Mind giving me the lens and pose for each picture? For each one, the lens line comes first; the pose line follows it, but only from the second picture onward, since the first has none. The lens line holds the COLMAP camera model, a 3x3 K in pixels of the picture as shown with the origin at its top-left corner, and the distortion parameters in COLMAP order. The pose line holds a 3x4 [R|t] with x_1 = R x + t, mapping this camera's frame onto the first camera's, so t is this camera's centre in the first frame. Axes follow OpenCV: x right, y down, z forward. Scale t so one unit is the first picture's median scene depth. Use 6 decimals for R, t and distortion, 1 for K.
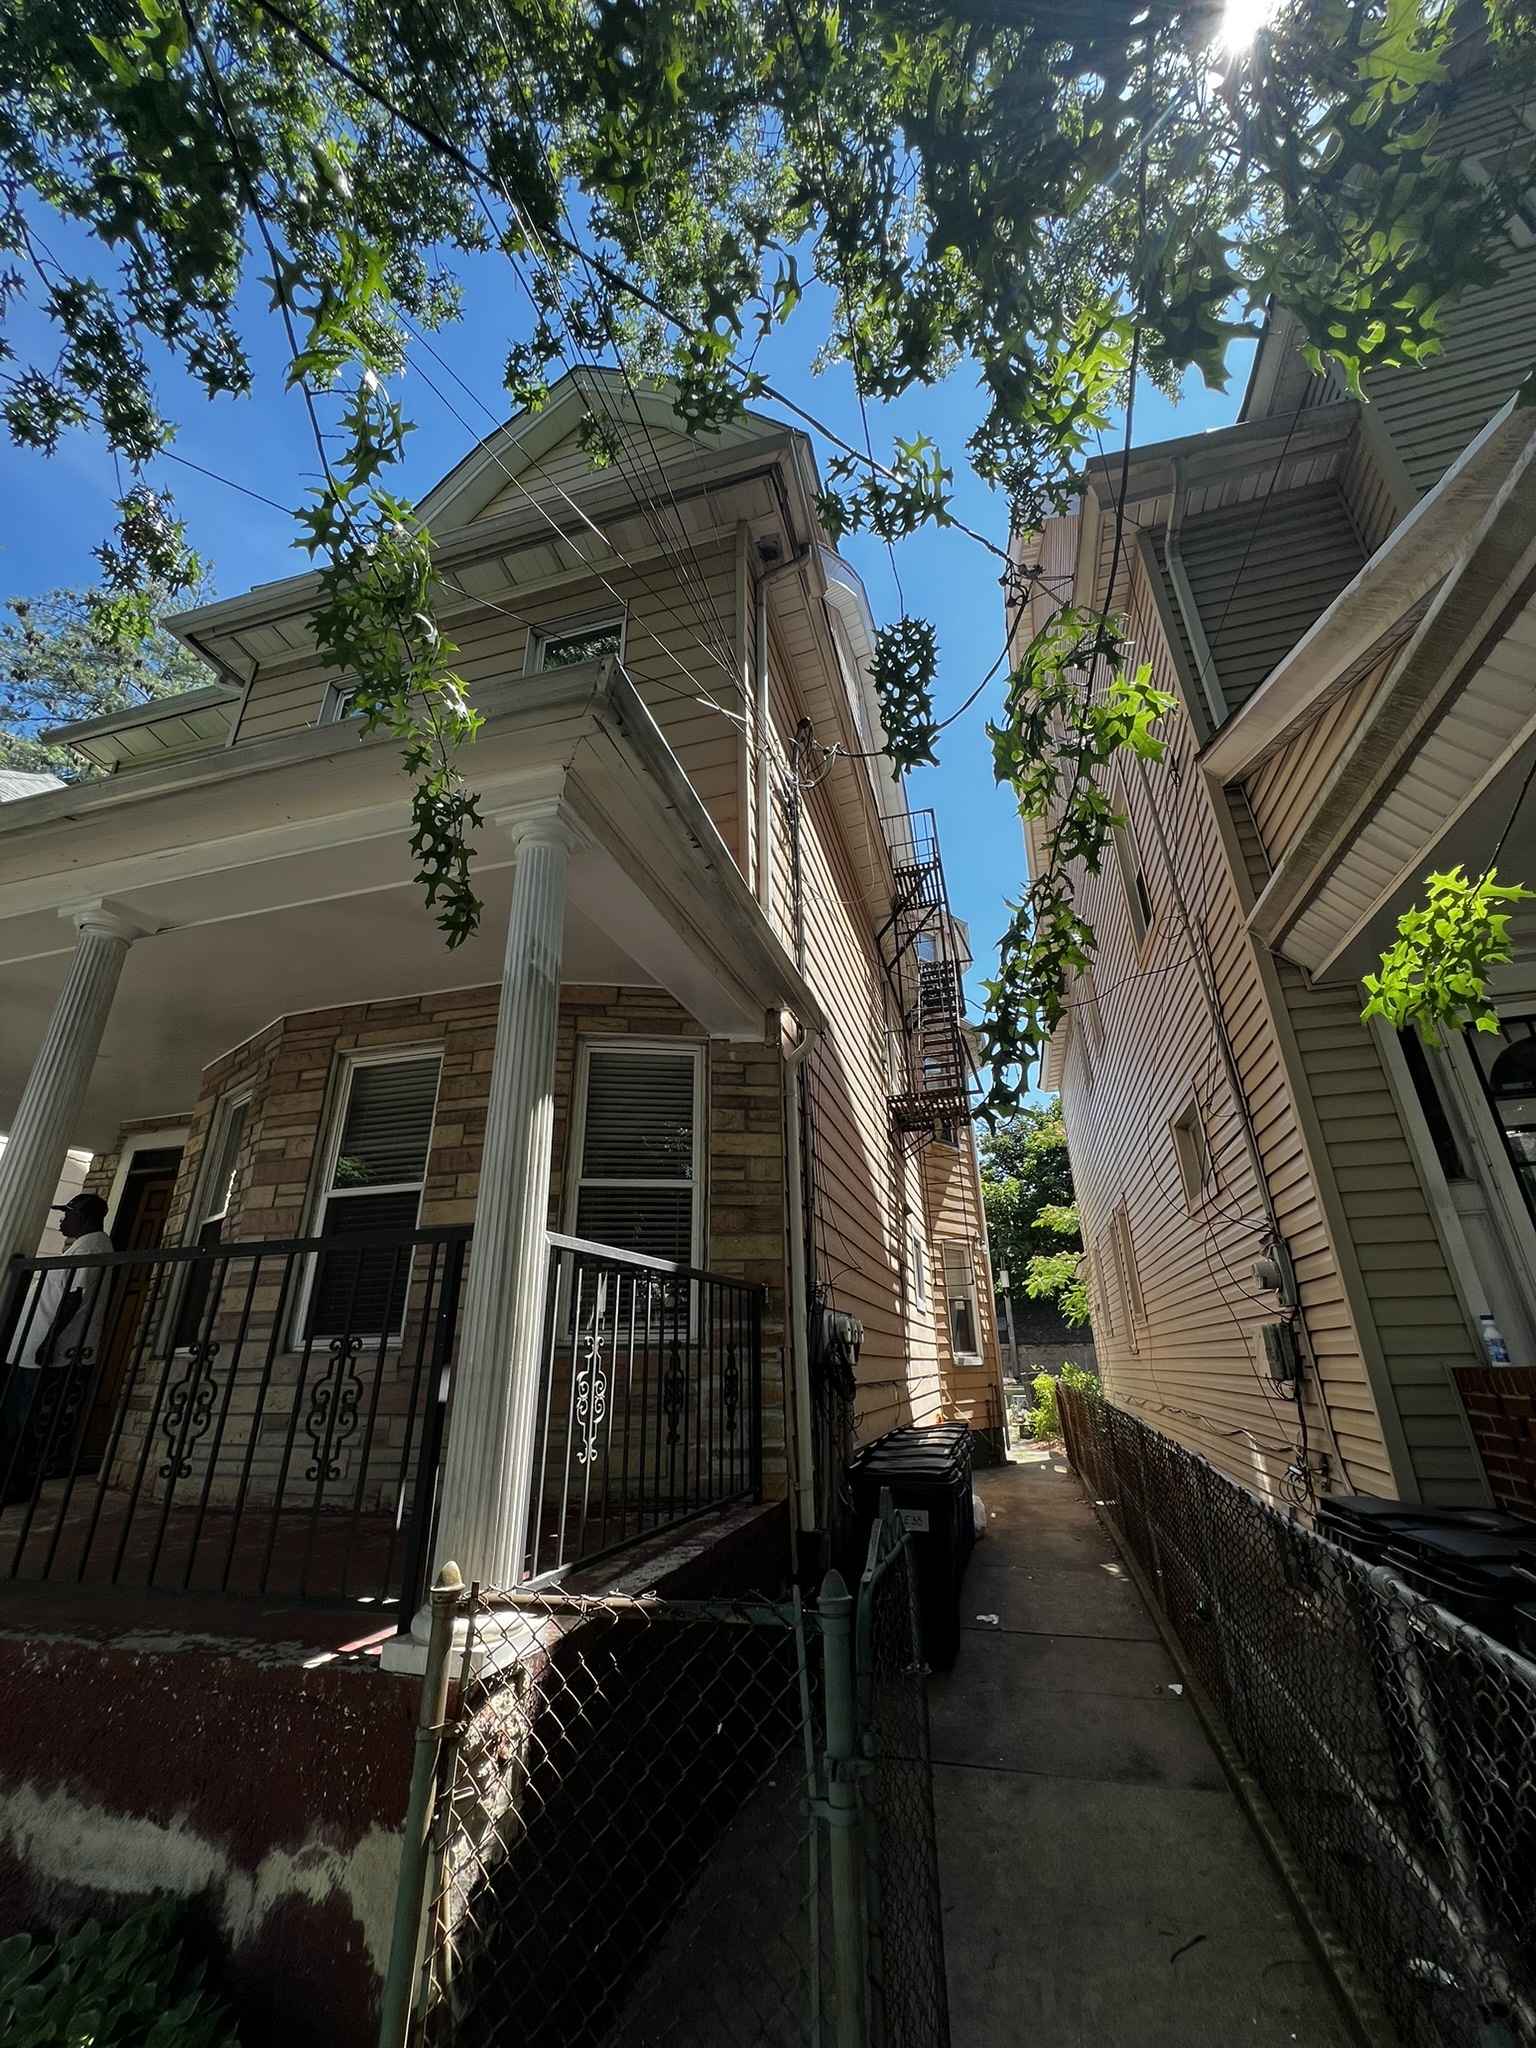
lens RADIAL K [[814.8, 0, 768.9], [0, 814.8, 1019.8], [0, 0, 1]] dist [-0.003217, 0.000103]
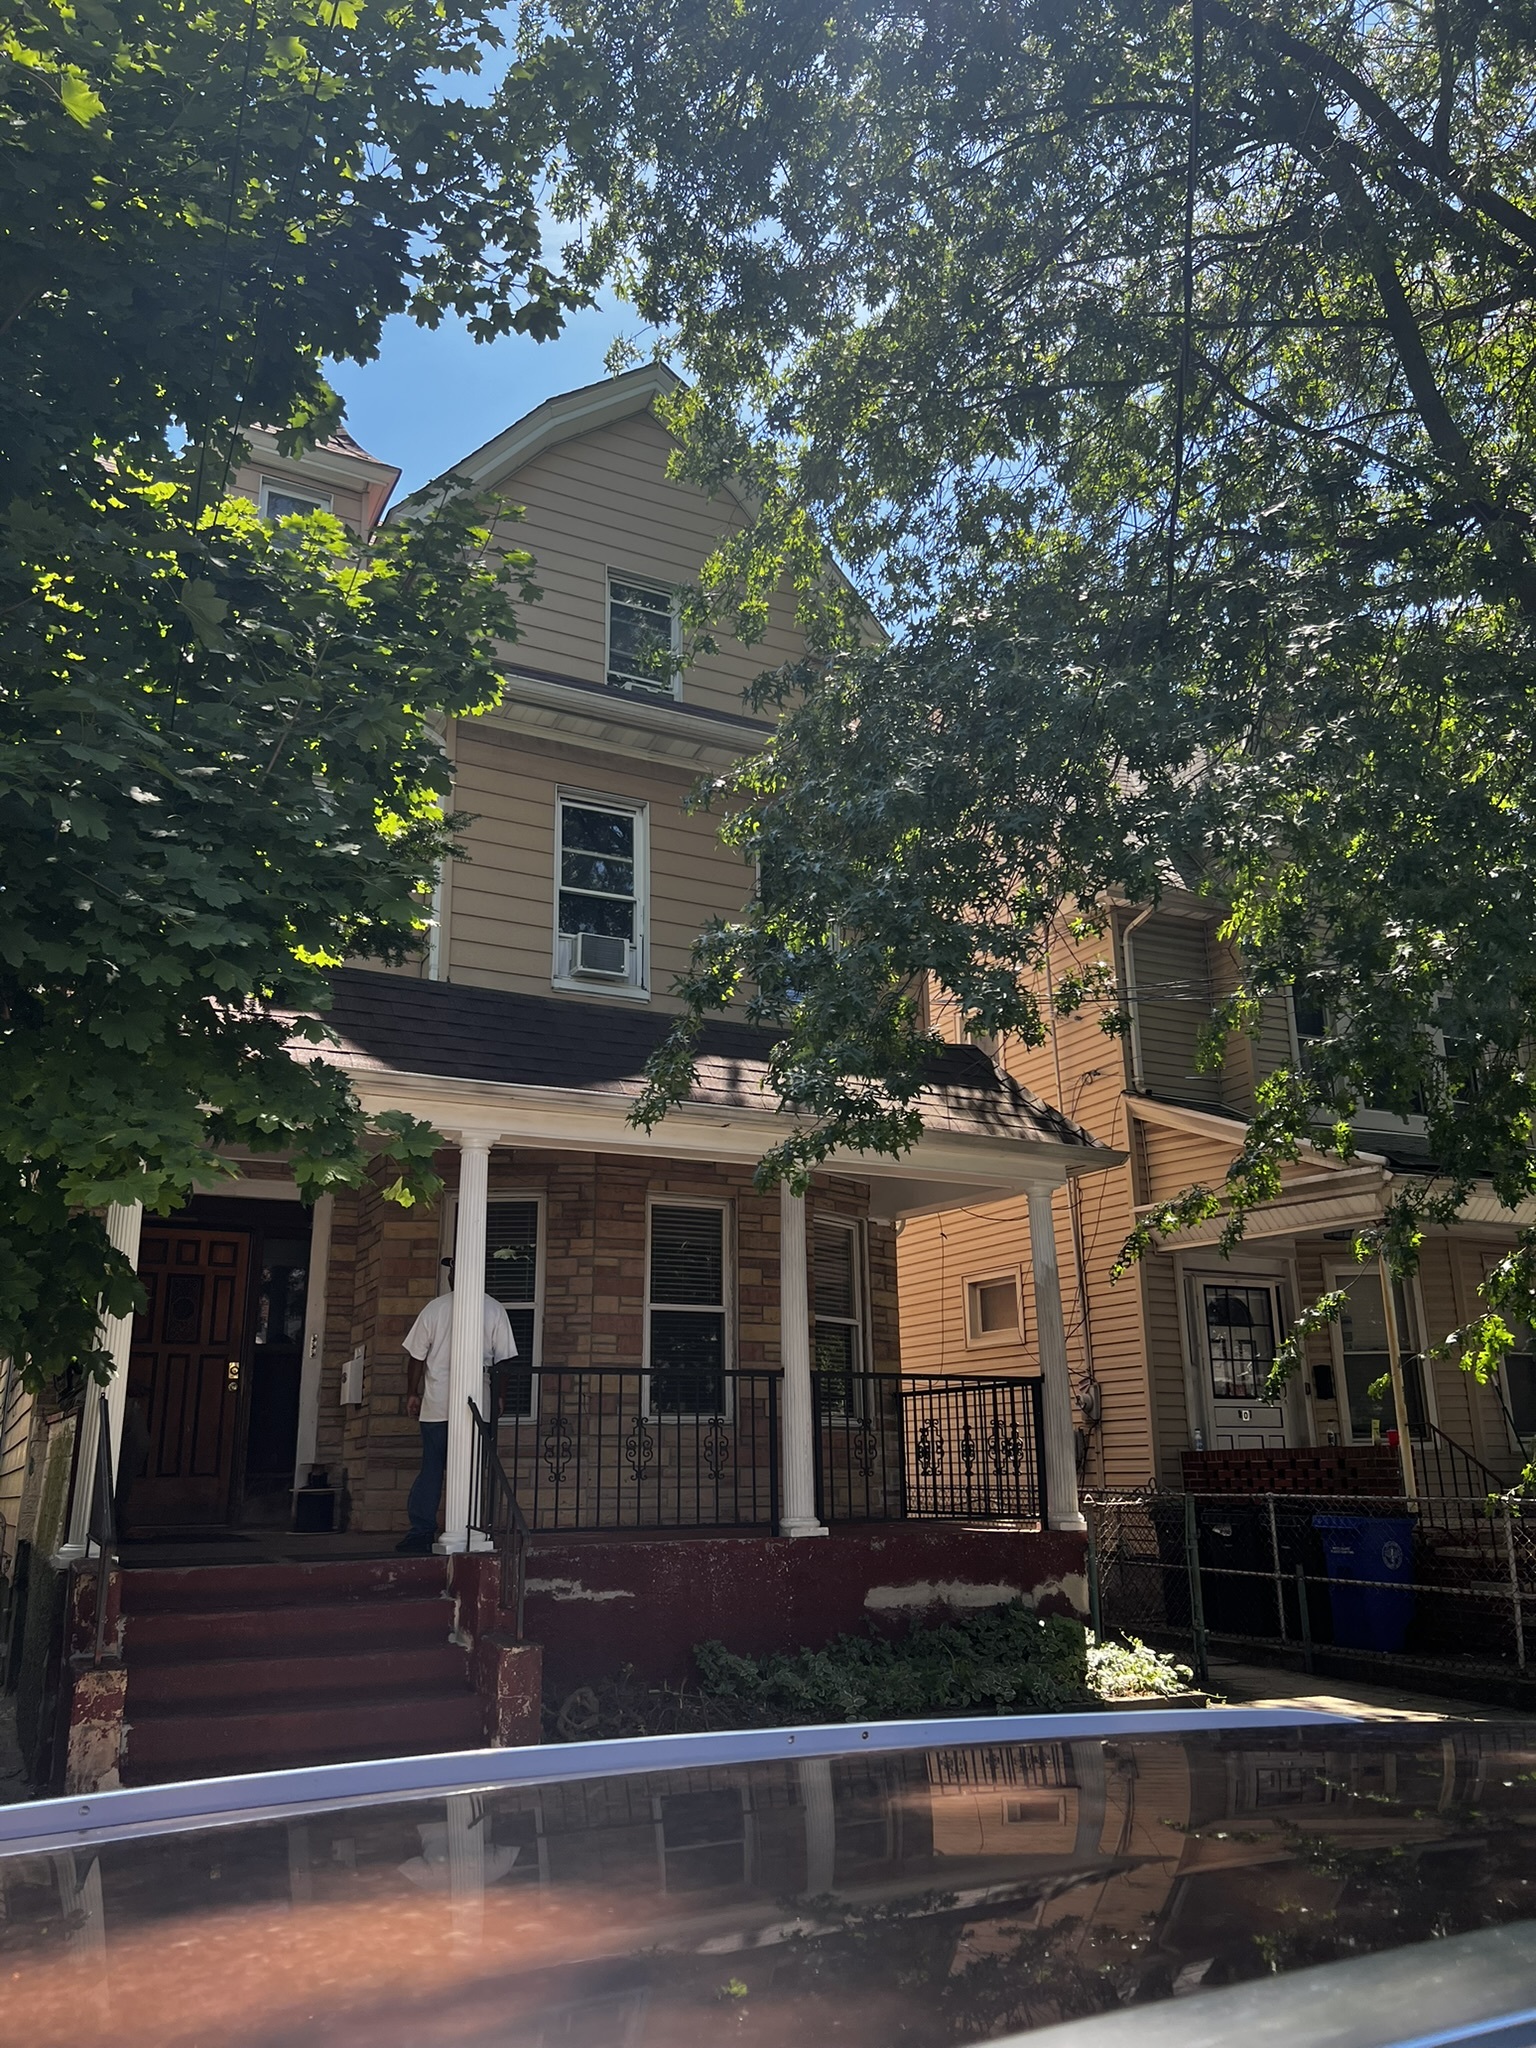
lens RADIAL K [[1514.5, 0, 768.0], [0, 1514.5, 1024.0], [0, 0, 1]] dist [0.070672, -0.101827]
pose [[0.732583, 0.205445, 0.648933, -2.352005], [-0.268924, 0.963160, -0.001336, -0.304837], [-0.625302, -0.173535, 0.760844, -1.005570]]
